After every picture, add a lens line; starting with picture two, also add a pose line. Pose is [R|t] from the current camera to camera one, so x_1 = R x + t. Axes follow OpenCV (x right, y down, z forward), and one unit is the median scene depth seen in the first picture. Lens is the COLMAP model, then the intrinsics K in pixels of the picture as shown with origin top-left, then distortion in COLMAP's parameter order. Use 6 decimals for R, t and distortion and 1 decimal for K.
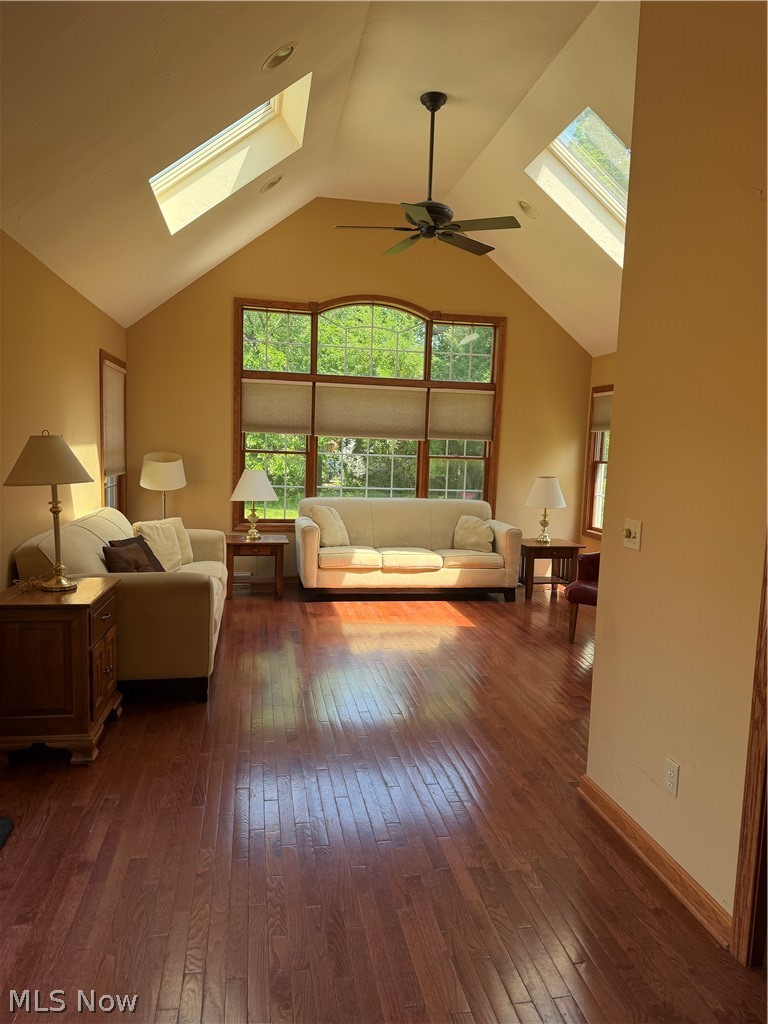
lens RADIAL K [[703.3, 0, 384.0], [0, 703.3, 512.0], [0, 0, 1]] dist [0.132836, -0.181809]
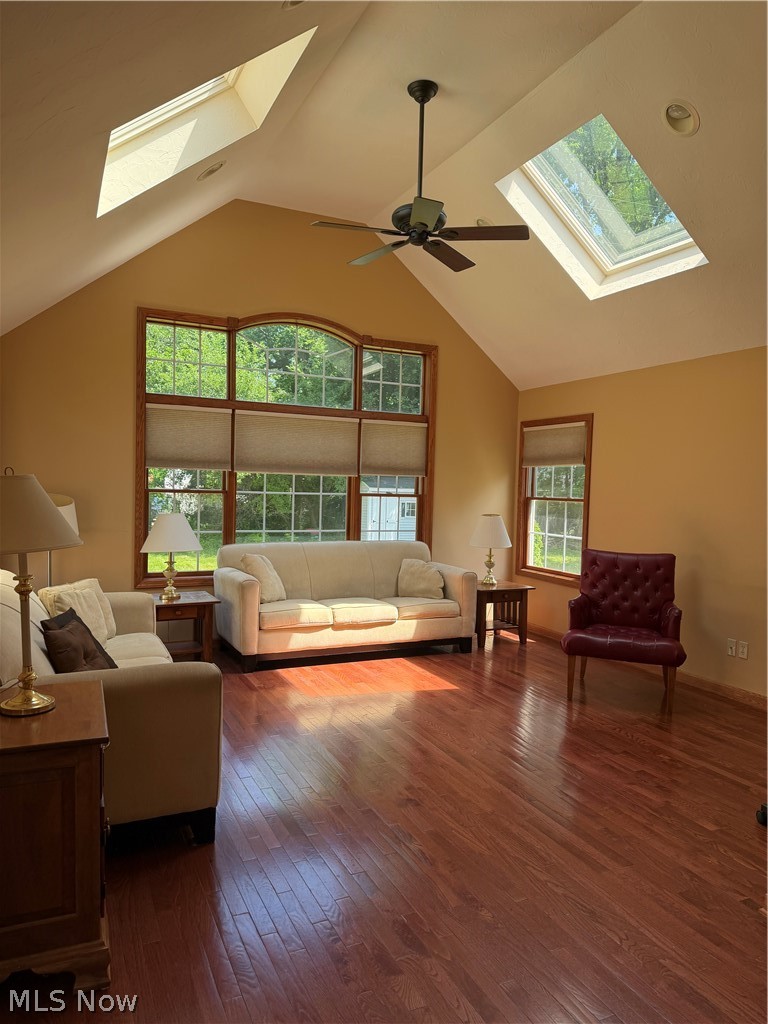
lens RADIAL K [[703.3, 0, 384.0], [0, 703.3, 512.0], [0, 0, 1]] dist [0.132836, -0.181809]
pose [[0.967694, -0.018929, 0.251415, -0.150133], [0.031309, 0.998481, -0.045335, -0.016123], [-0.250175, 0.051742, 0.966817, 0.139493]]
